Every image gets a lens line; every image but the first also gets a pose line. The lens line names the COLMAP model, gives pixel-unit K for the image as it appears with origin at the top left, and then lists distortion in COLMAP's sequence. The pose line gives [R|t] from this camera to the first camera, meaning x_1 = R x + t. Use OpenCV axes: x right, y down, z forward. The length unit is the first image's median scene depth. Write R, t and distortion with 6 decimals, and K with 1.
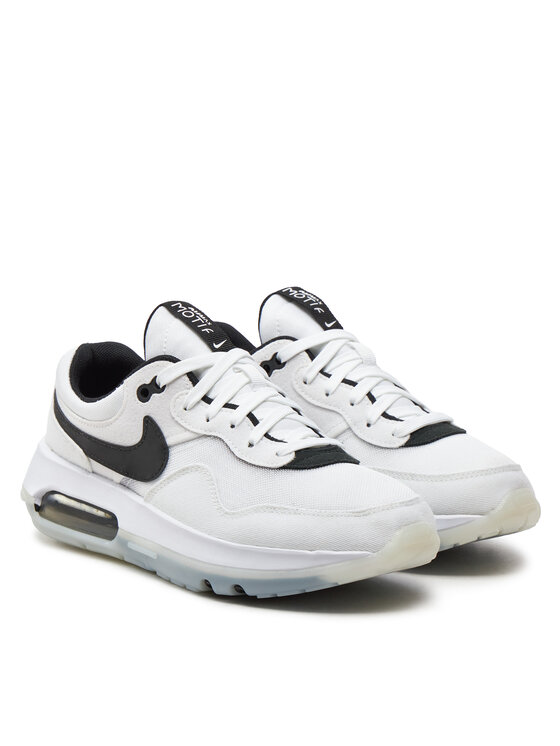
lens RADIAL K [[2192.1, 0, 280.0], [0, 2192.1, 373.0], [0, 0, 1]] dist [0.045453, -0.118909]
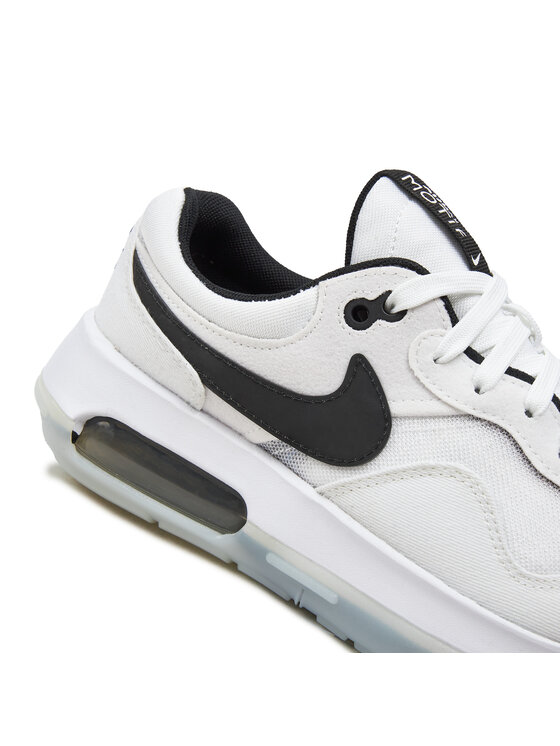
lens RADIAL K [[900.0, 0, 280.0], [0, 900.0, 373.0], [0, 0, 1]] dist [0.016438, 0.005314]
pose [[0.893750, 0.189689, 0.406483, -0.174655], [-0.240502, 0.967567, 0.077278, 0.011014], [-0.378641, -0.166828, 0.910384, 0.791003]]
